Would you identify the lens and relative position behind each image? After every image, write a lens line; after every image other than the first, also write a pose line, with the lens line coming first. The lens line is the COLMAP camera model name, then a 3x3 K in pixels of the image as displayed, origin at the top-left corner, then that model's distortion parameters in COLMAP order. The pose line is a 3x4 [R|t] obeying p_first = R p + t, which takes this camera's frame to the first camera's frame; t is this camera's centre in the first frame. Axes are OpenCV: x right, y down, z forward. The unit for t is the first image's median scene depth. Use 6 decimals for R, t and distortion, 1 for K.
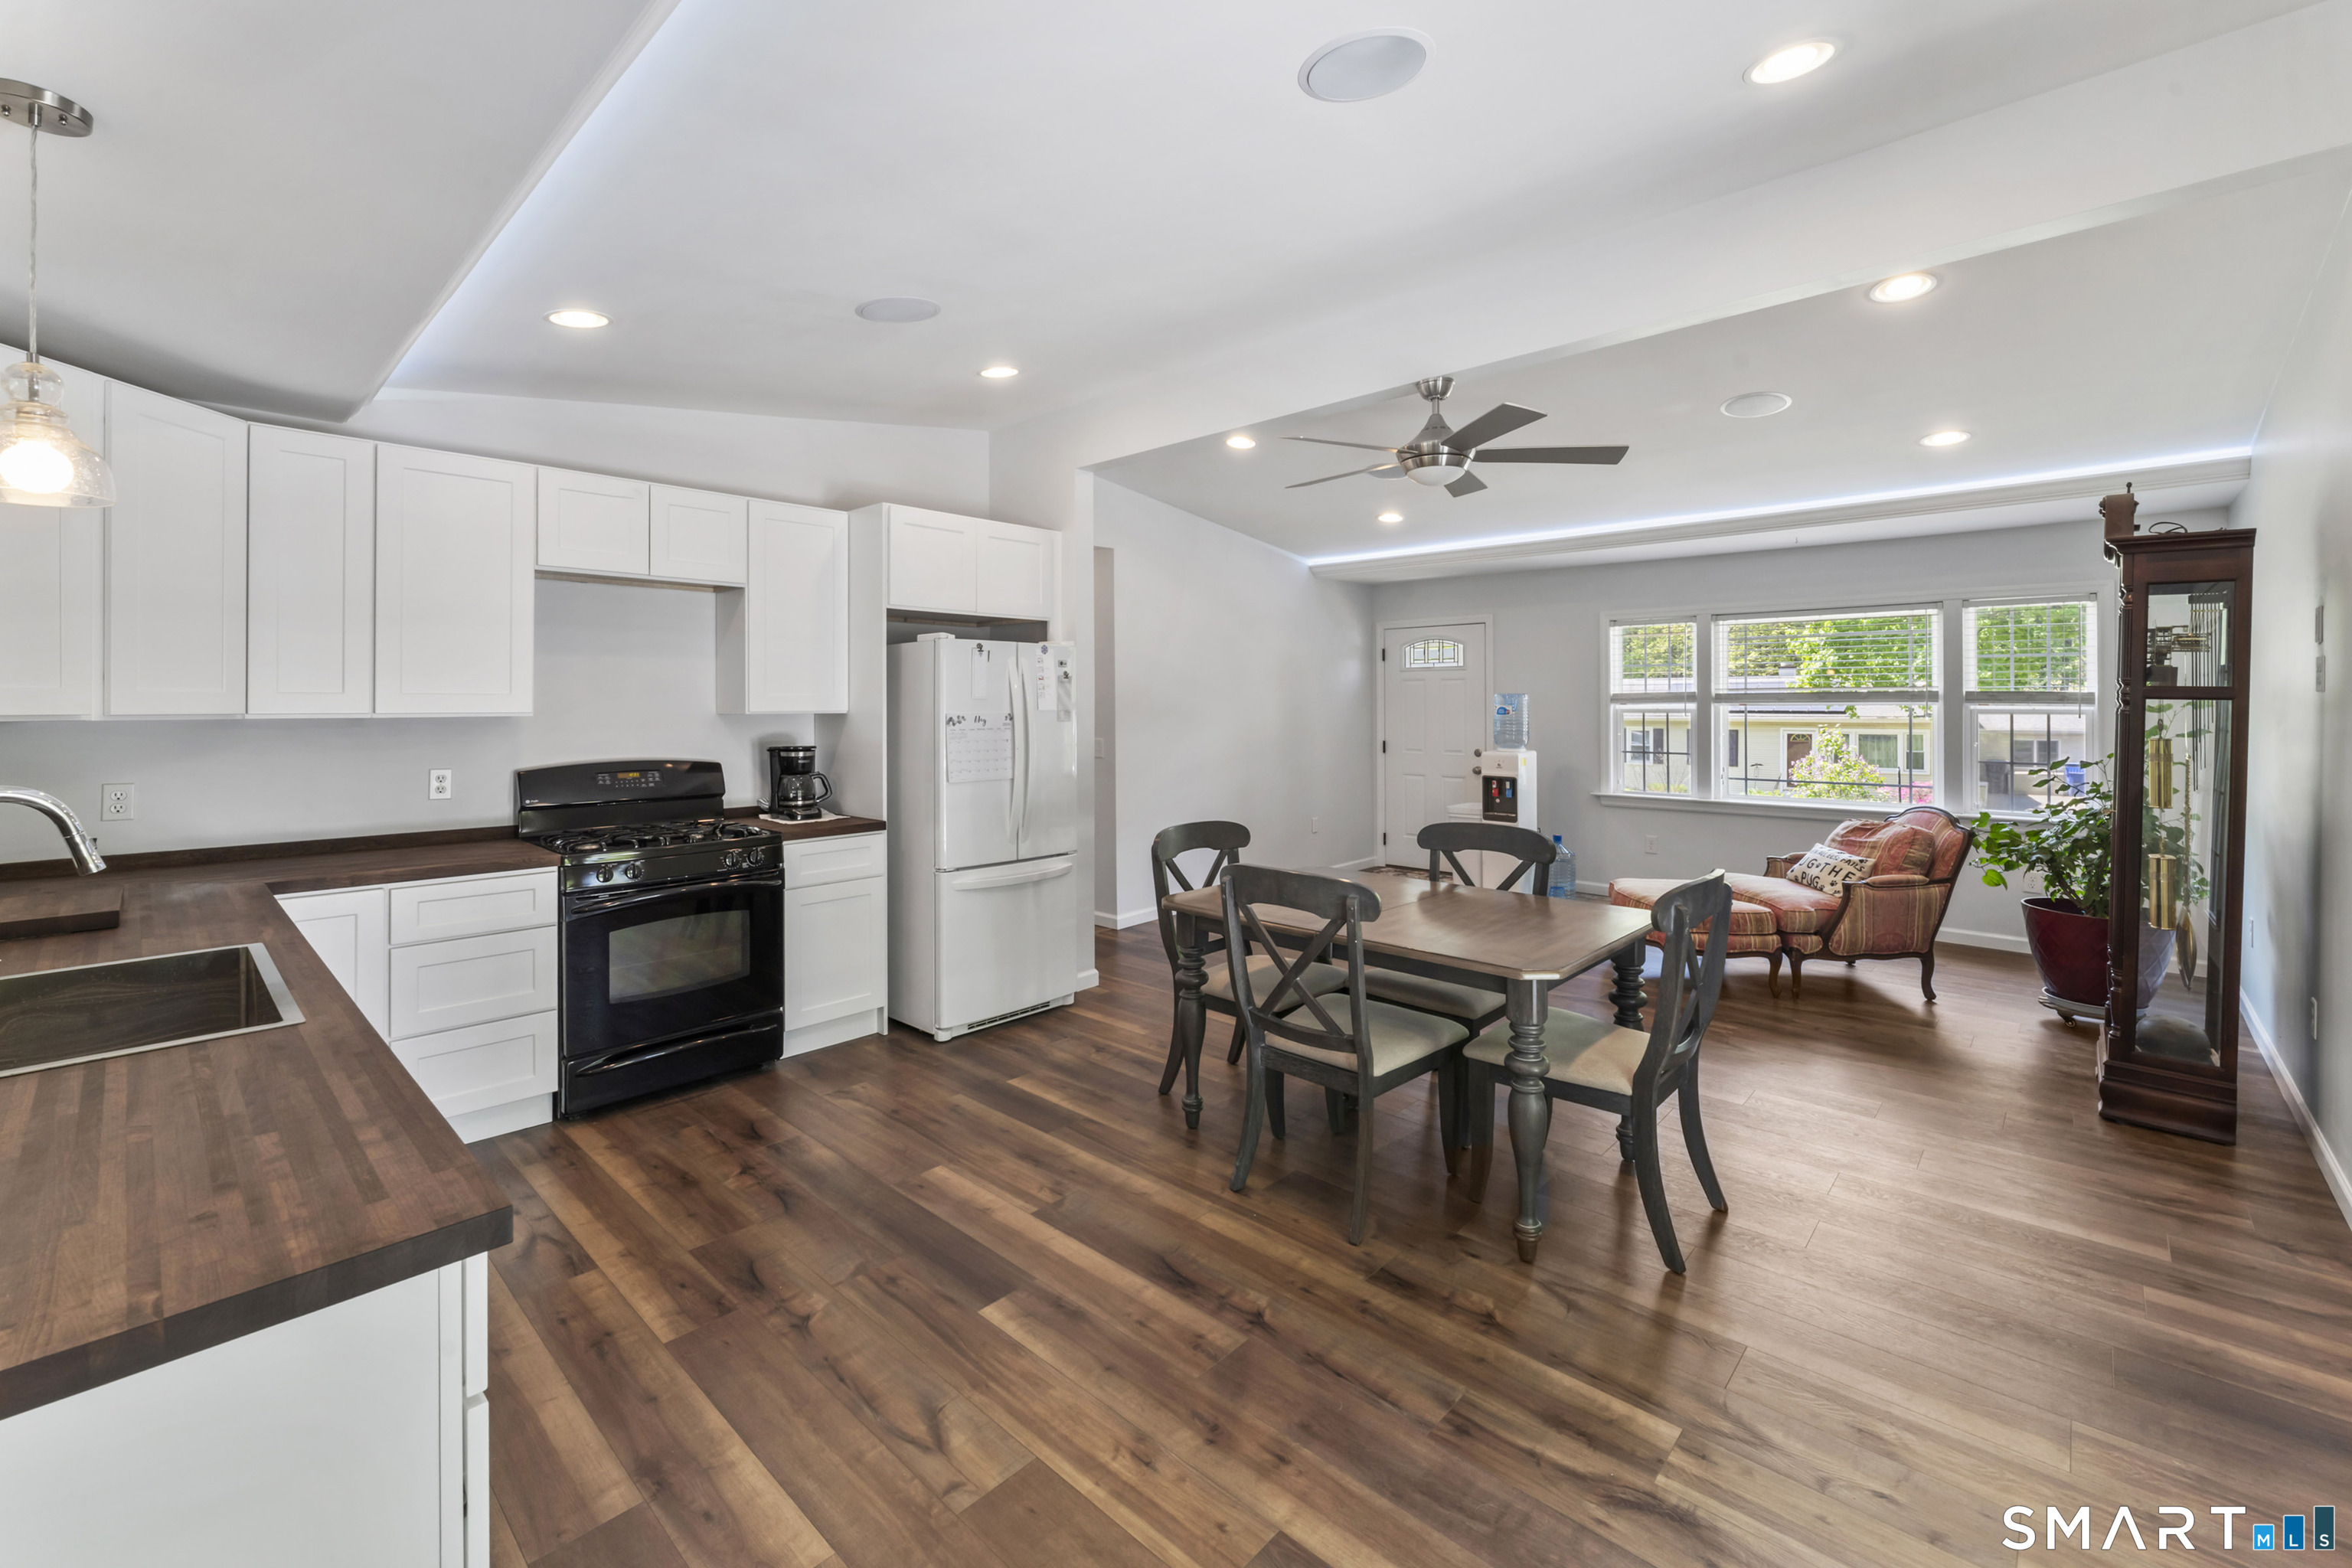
lens RADIAL K [[973.8, 0, 1175.6], [0, 973.8, 700.5], [0, 0, 1]] dist [-0.001027, -0.000055]
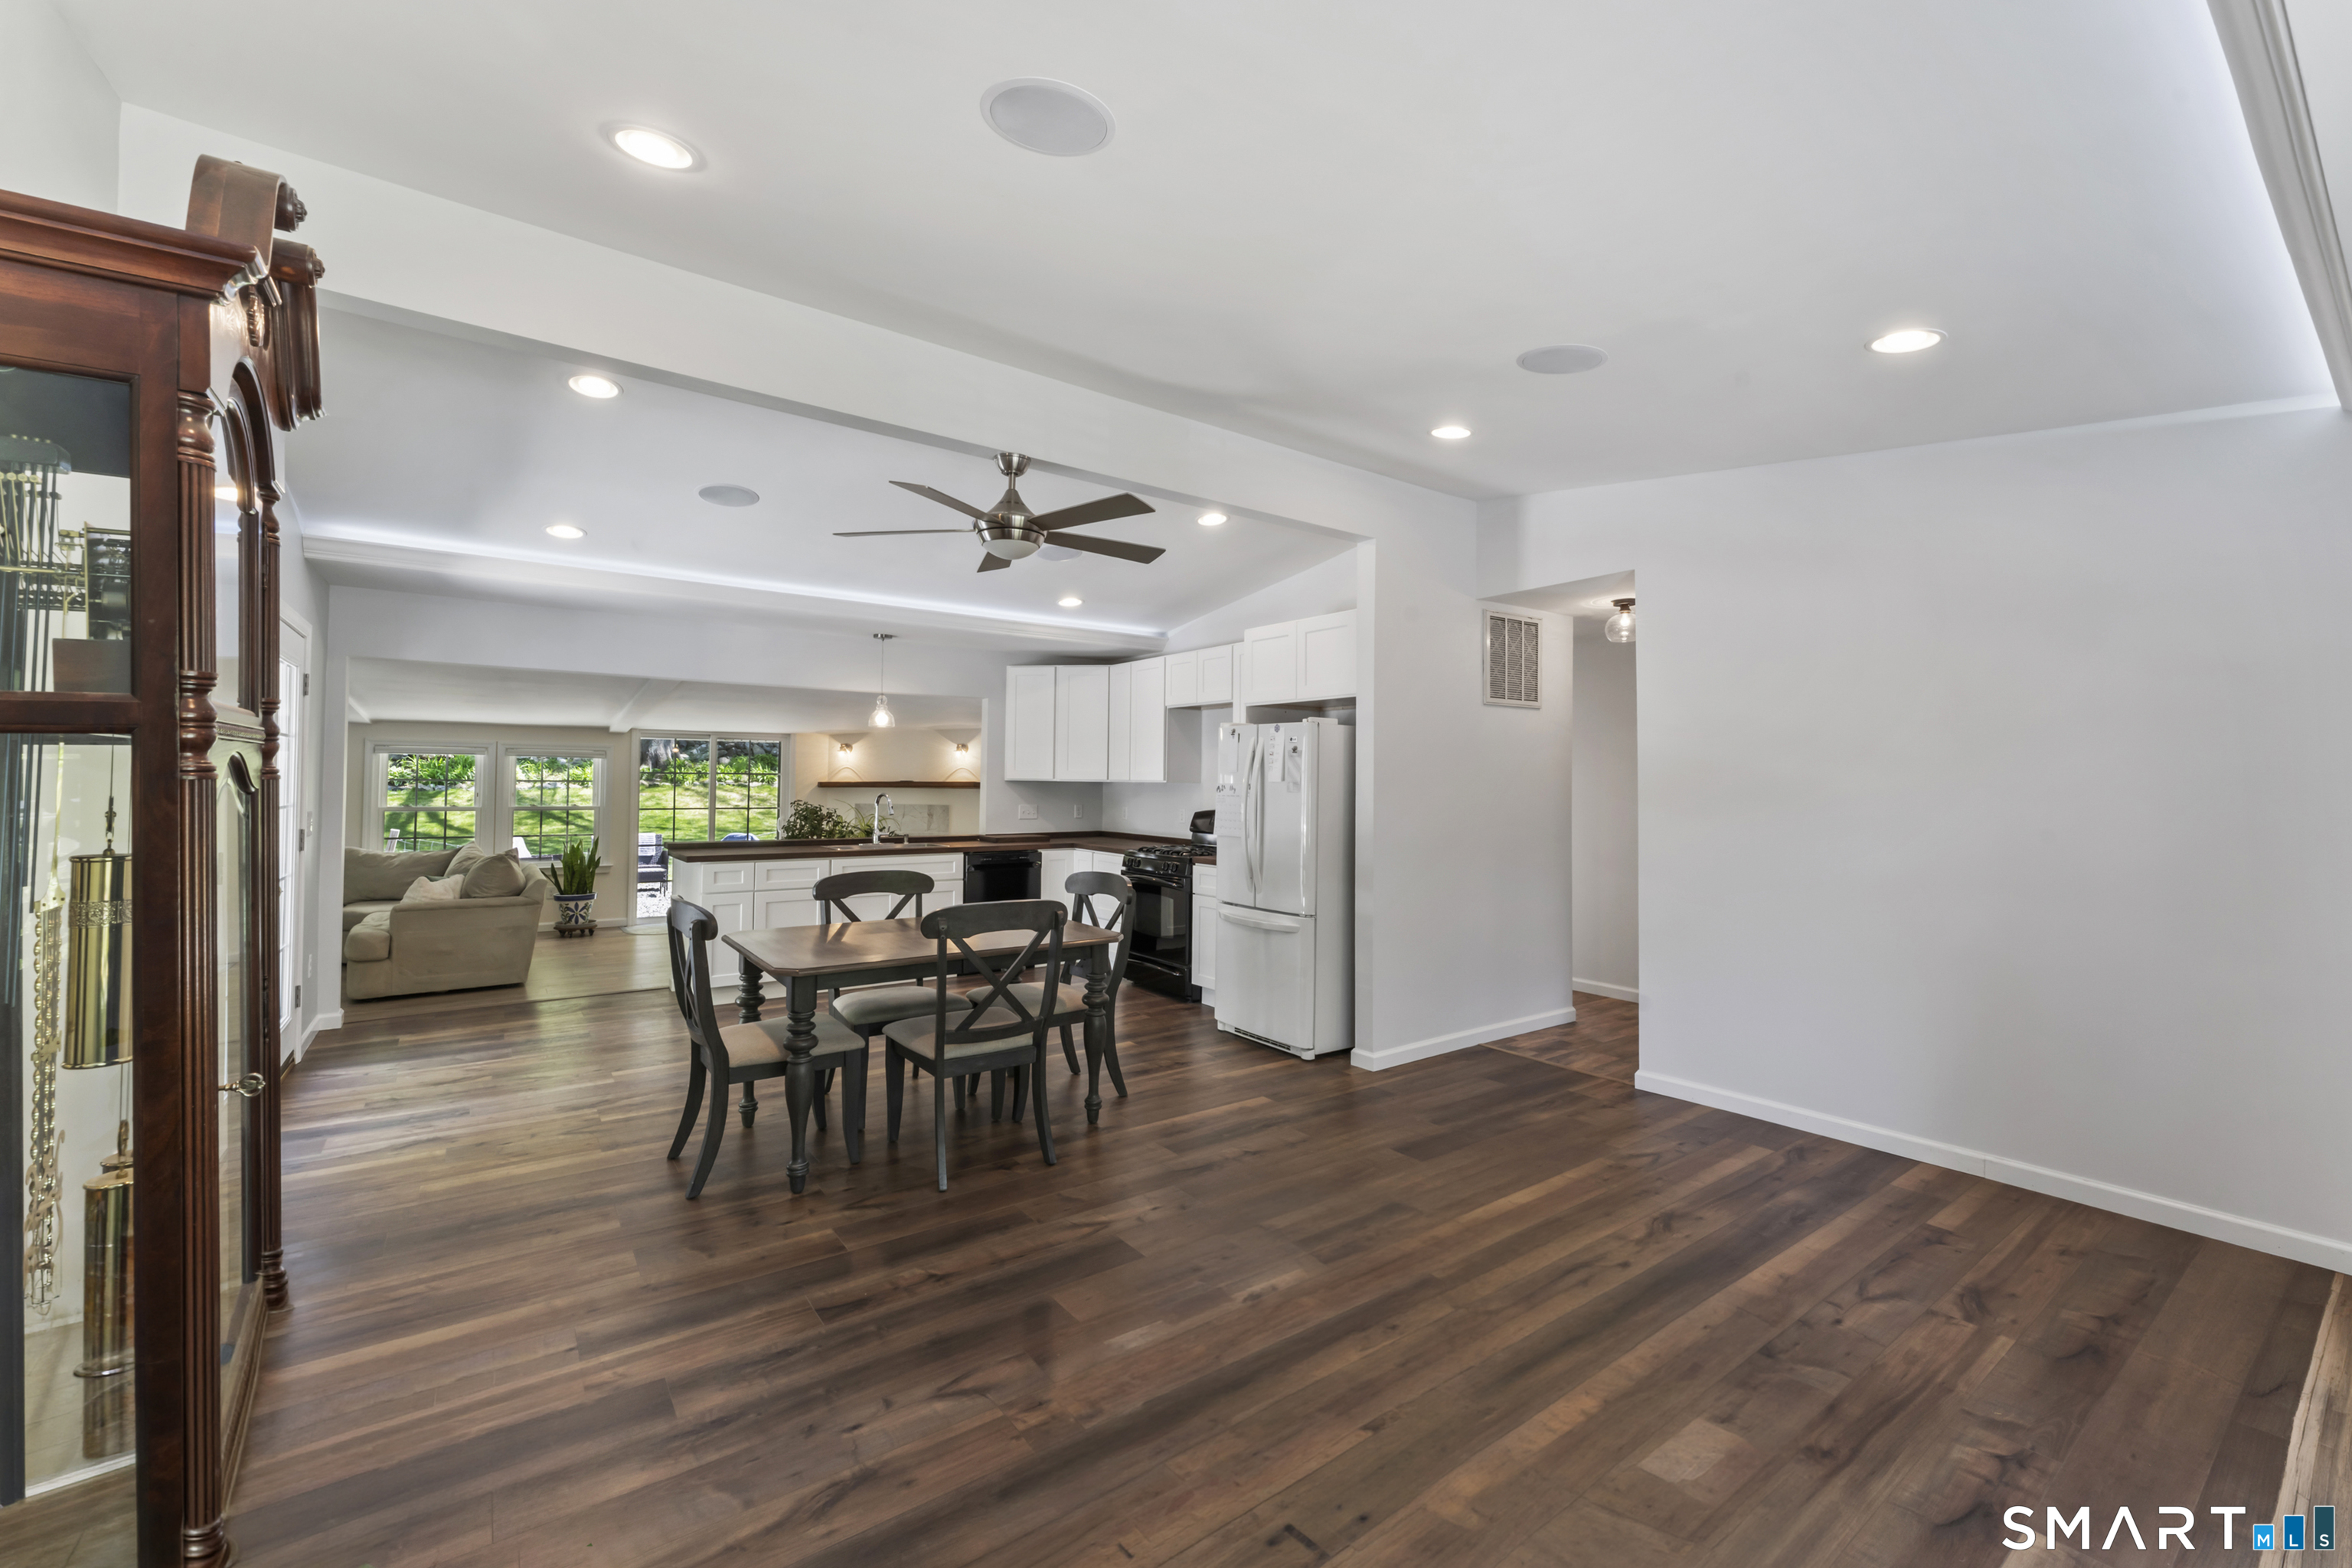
lens RADIAL K [[961.2, 0, 1188.7], [0, 961.2, 760.7], [0, 0, 1]] dist [-0.001666, -0.000220]
pose [[-0.182613, -0.021380, -0.982952, 1.075006], [-0.006136, 0.999769, -0.020606, 0.010154], [0.983166, 0.002269, -0.182702, 1.207216]]
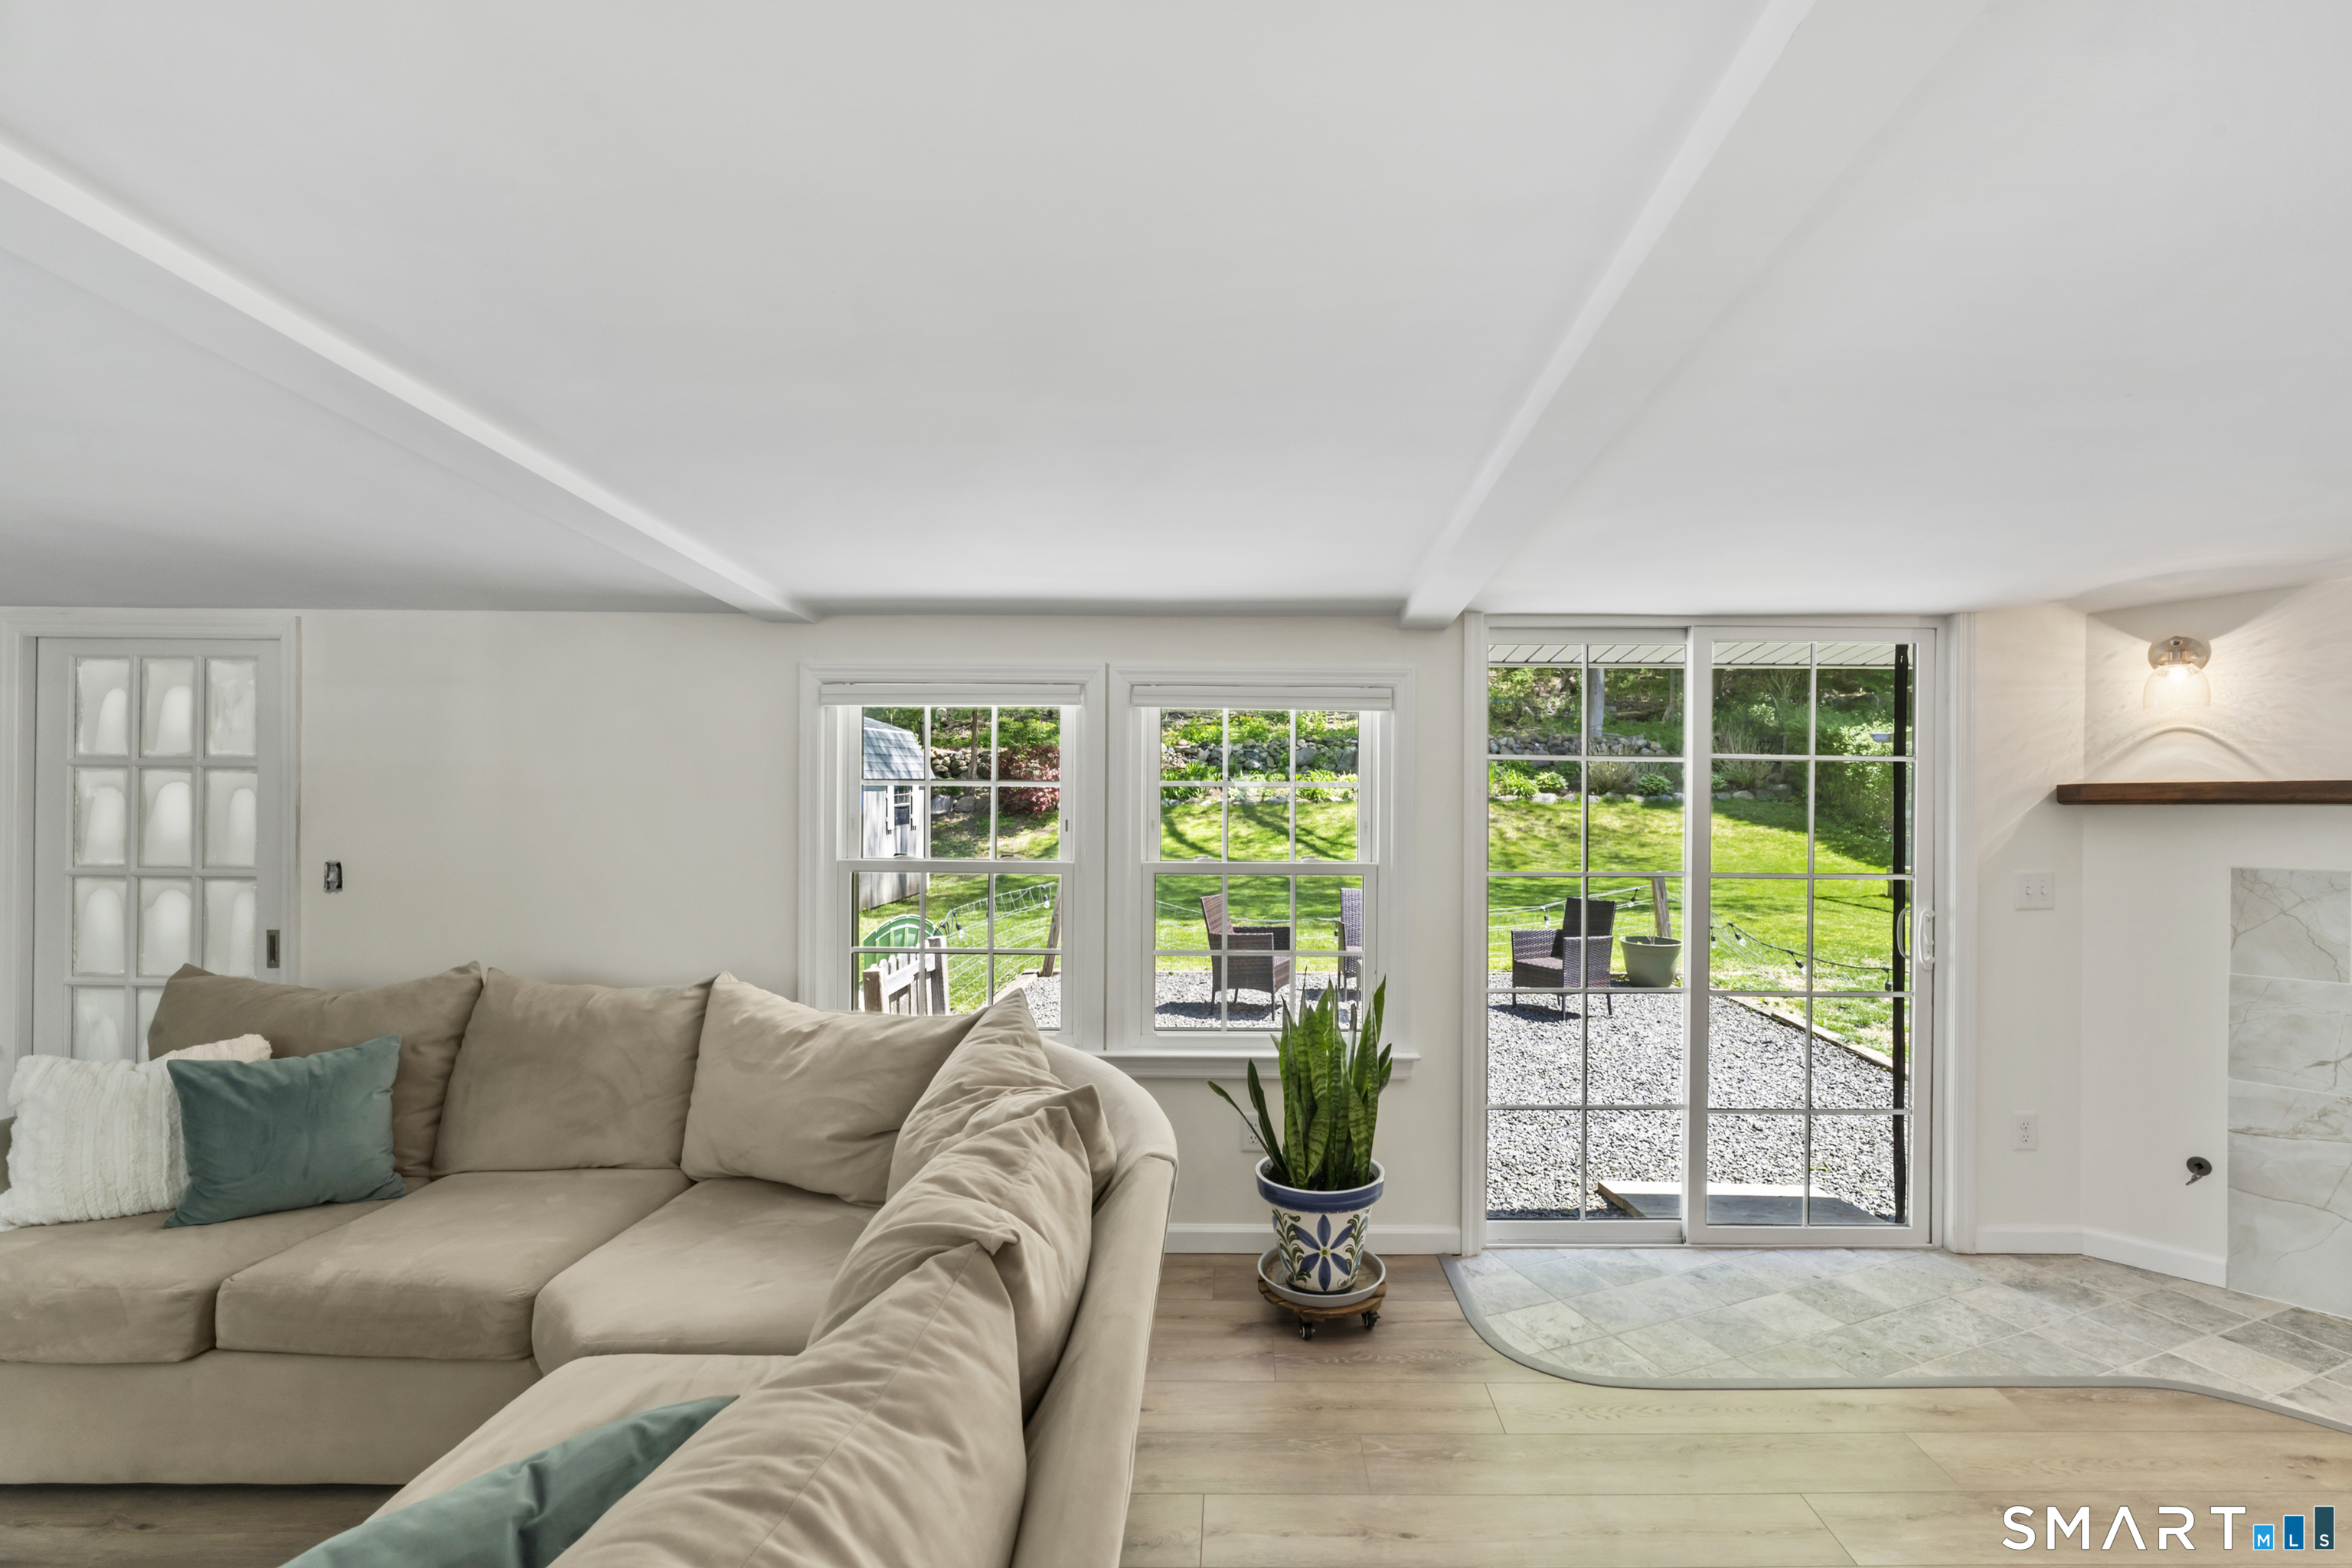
lens RADIAL K [[1065.0, 0, 1234.7], [0, 1065.0, 788.2], [0, 0, 1]] dist [-0.001886, 0.000926]
pose [[-0.729485, -0.002755, -0.683991, -0.310033], [-0.001434, 0.999996, -0.002498, 0.026395], [0.683995, -0.000842, -0.729486, -0.095683]]
